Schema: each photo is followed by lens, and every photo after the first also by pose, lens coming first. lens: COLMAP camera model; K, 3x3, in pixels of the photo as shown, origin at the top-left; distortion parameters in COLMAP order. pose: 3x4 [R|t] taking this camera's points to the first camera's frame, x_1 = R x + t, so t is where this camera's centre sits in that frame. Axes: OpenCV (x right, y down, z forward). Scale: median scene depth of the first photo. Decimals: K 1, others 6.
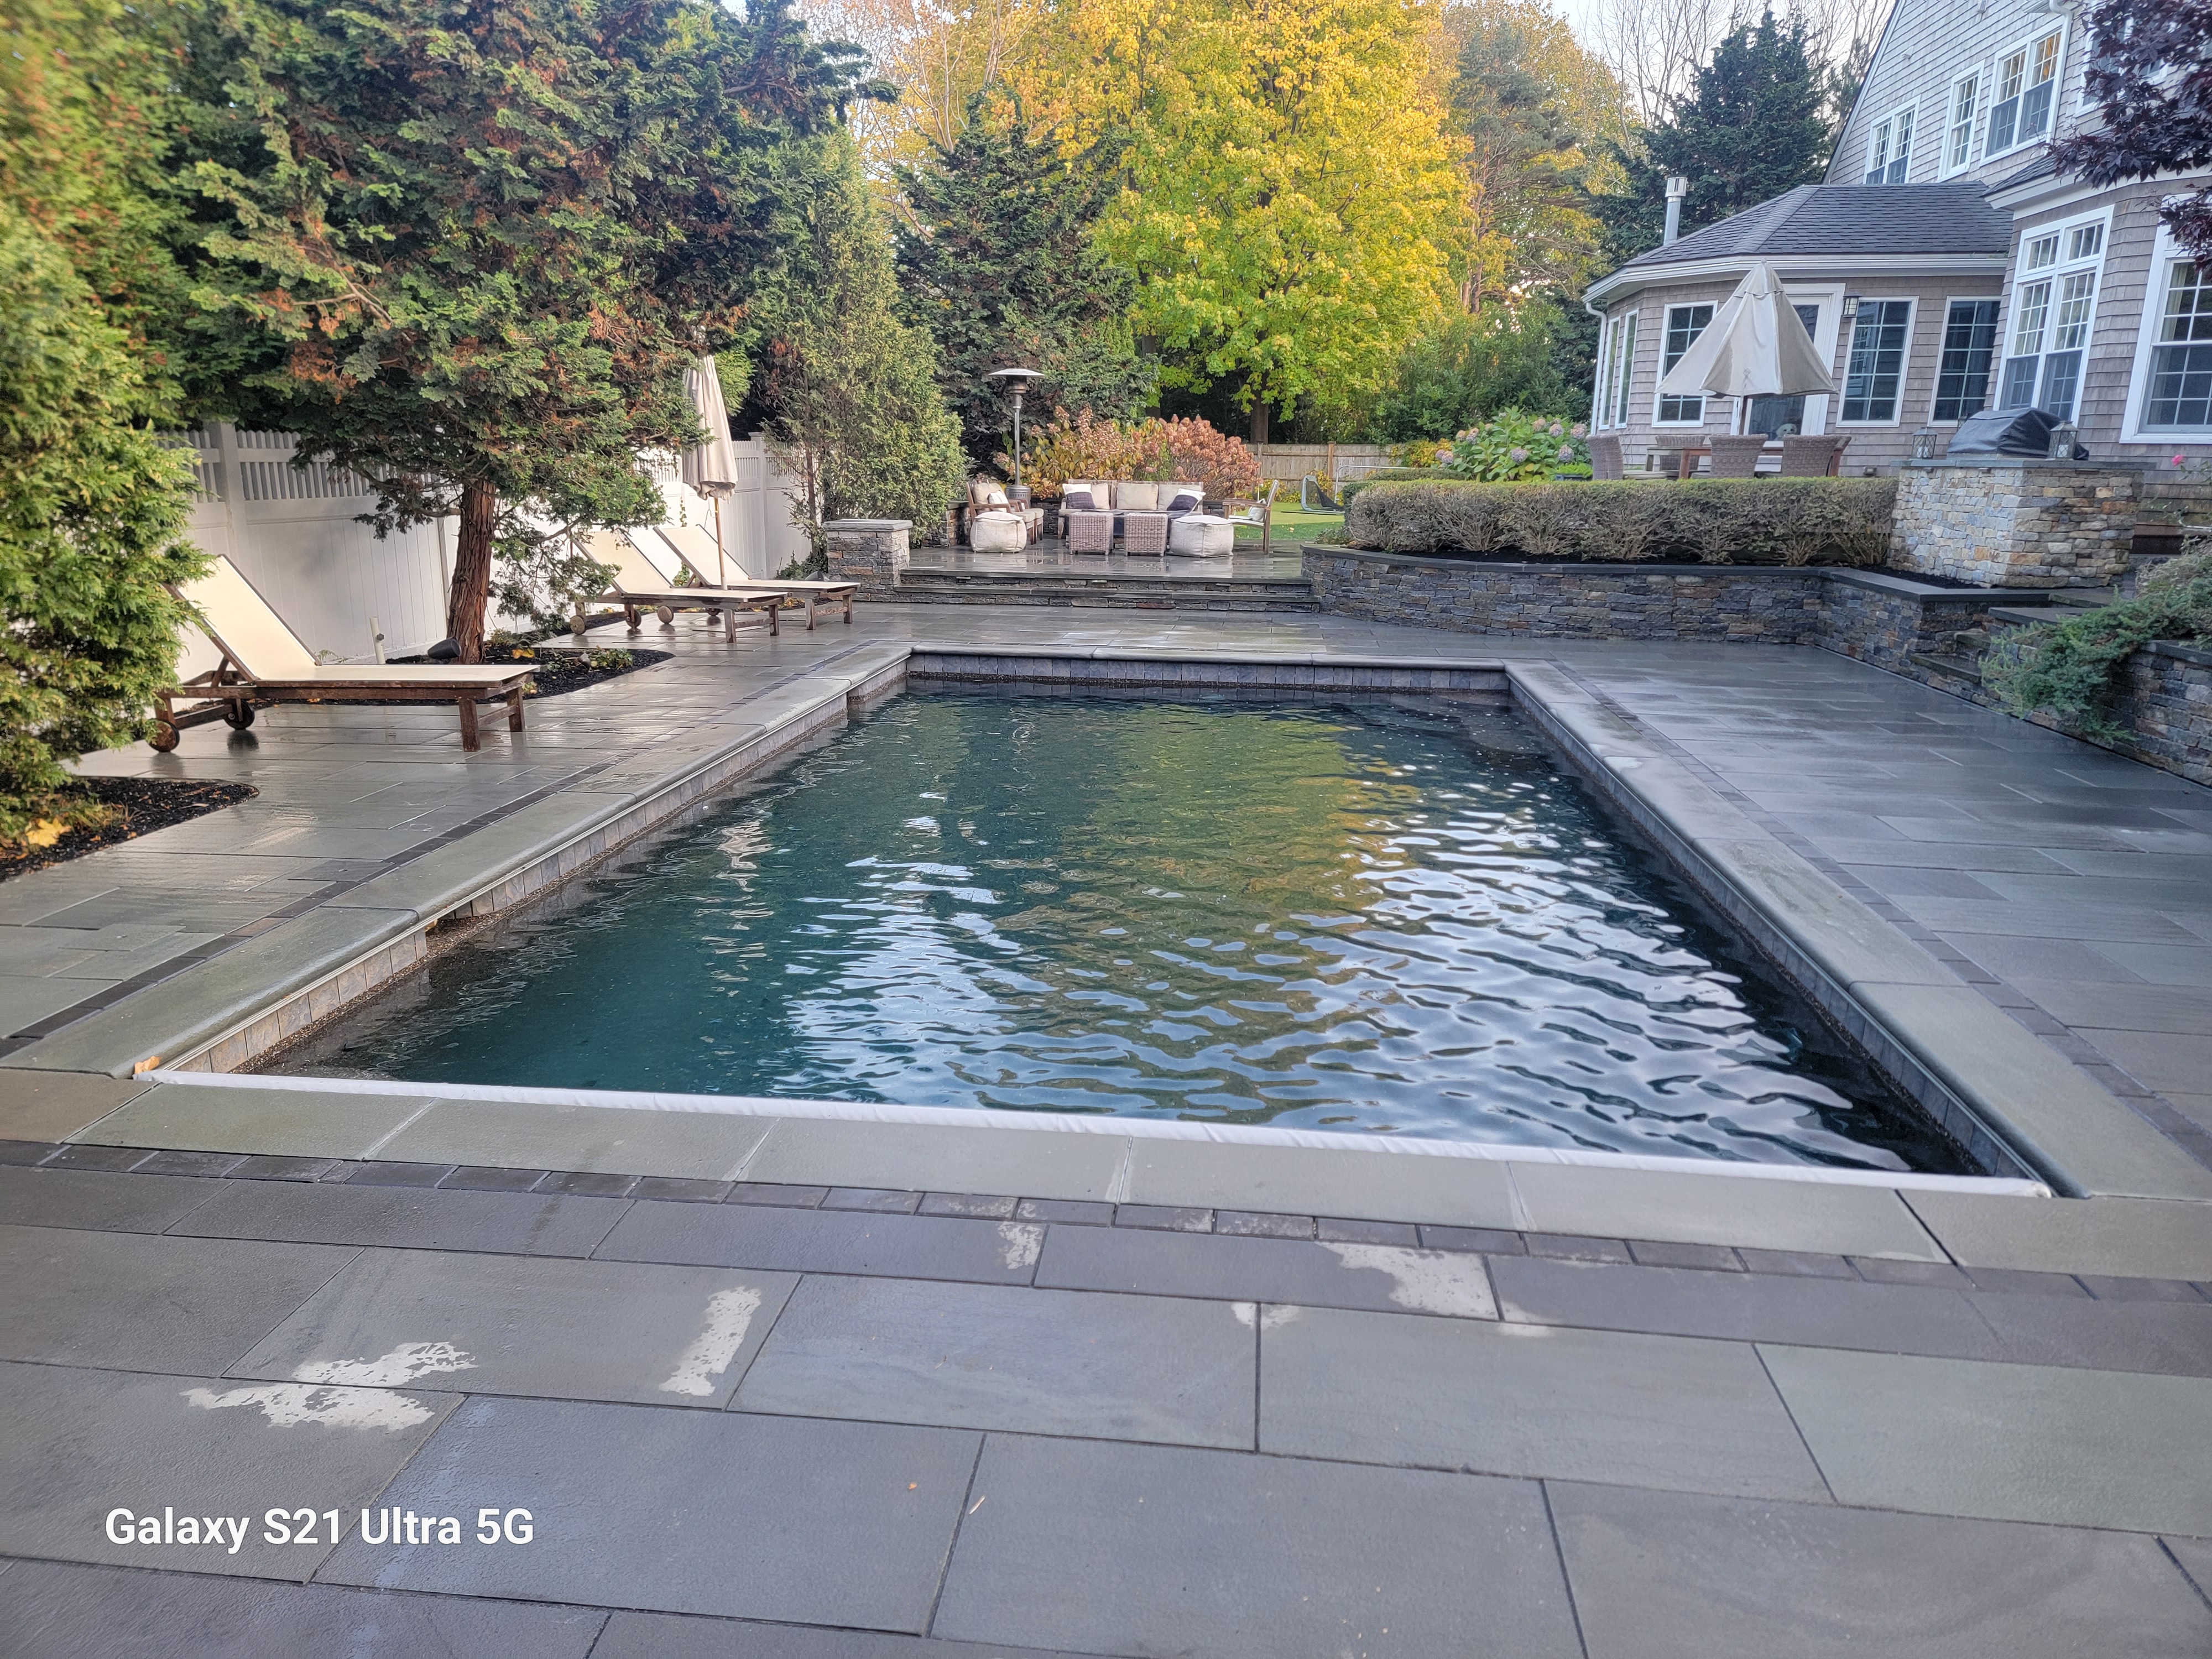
lens RADIAL K [[1514.5, 0, 1136.5], [0, 1514.5, 829.1], [0, 0, 1]] dist [0.120073, -0.088830]
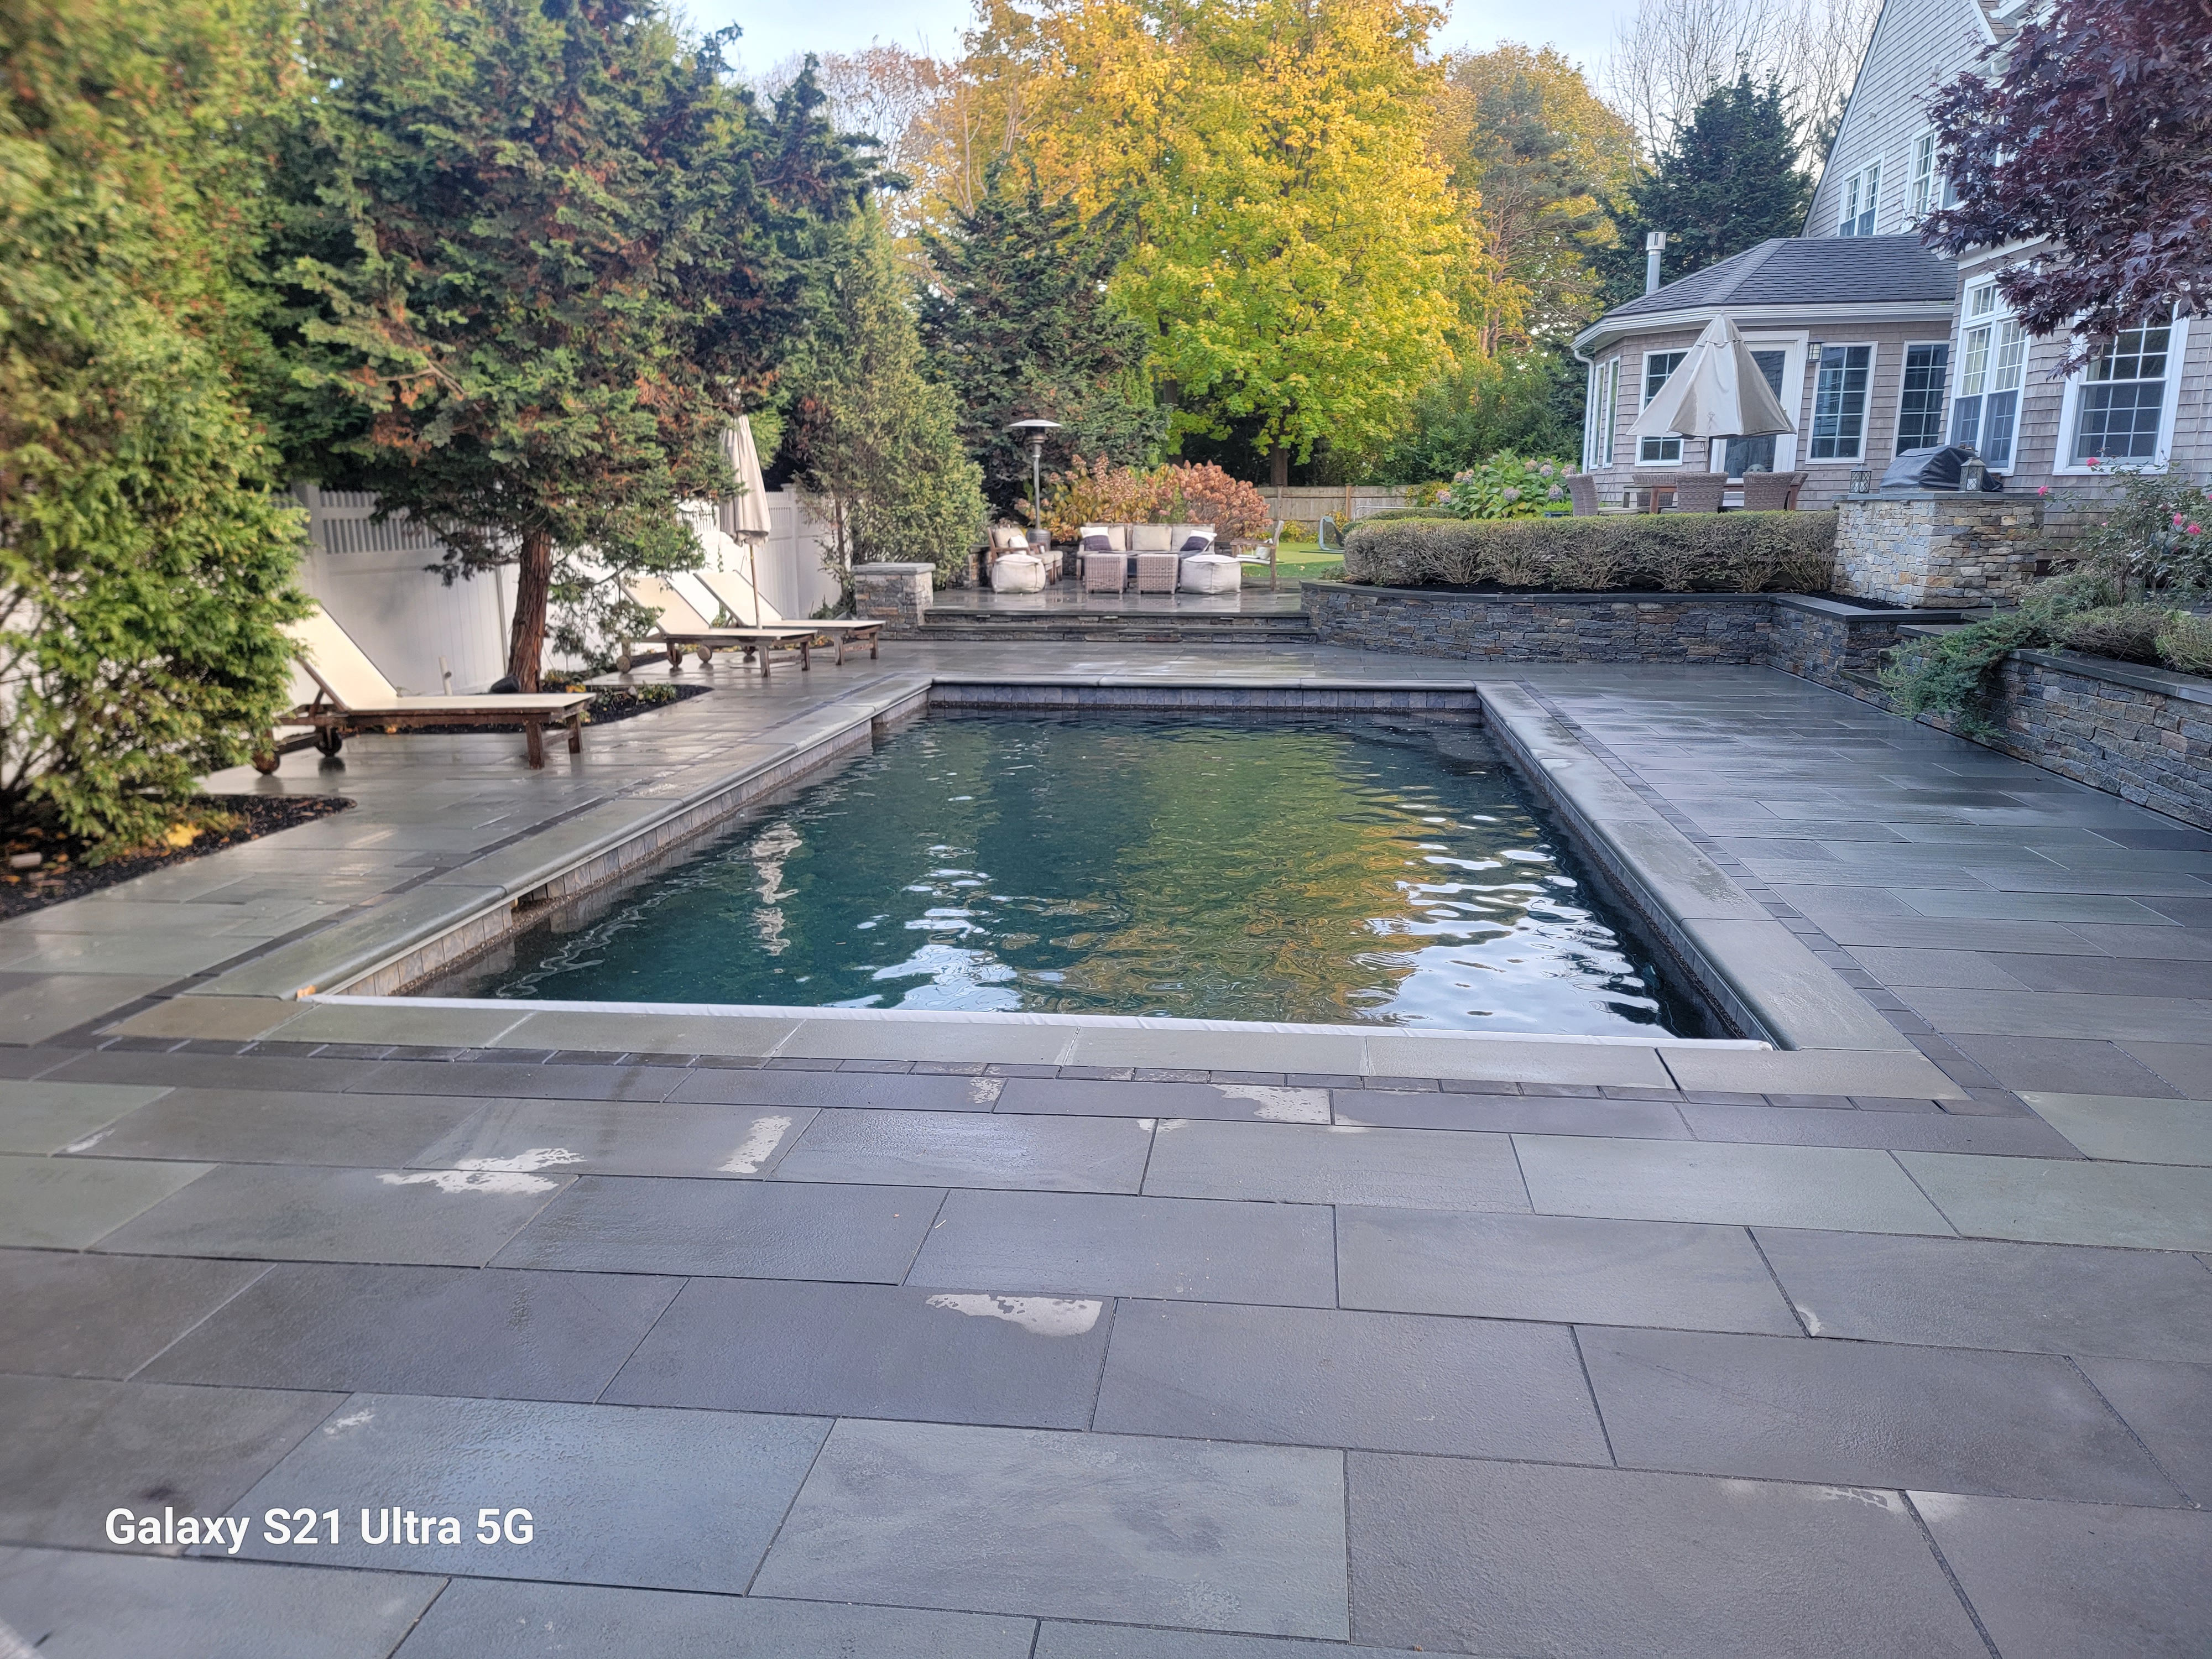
lens RADIAL K [[1541.7, 0, 1174.3], [0, 1541.7, 838.1], [0, 0, 1]] dist [0.116984, -0.091864]
pose [[0.999878, -0.015233, -0.003525, 0.028881], [0.015139, 0.999563, -0.025402, 0.026585], [0.003911, 0.025345, 0.999671, -0.106309]]
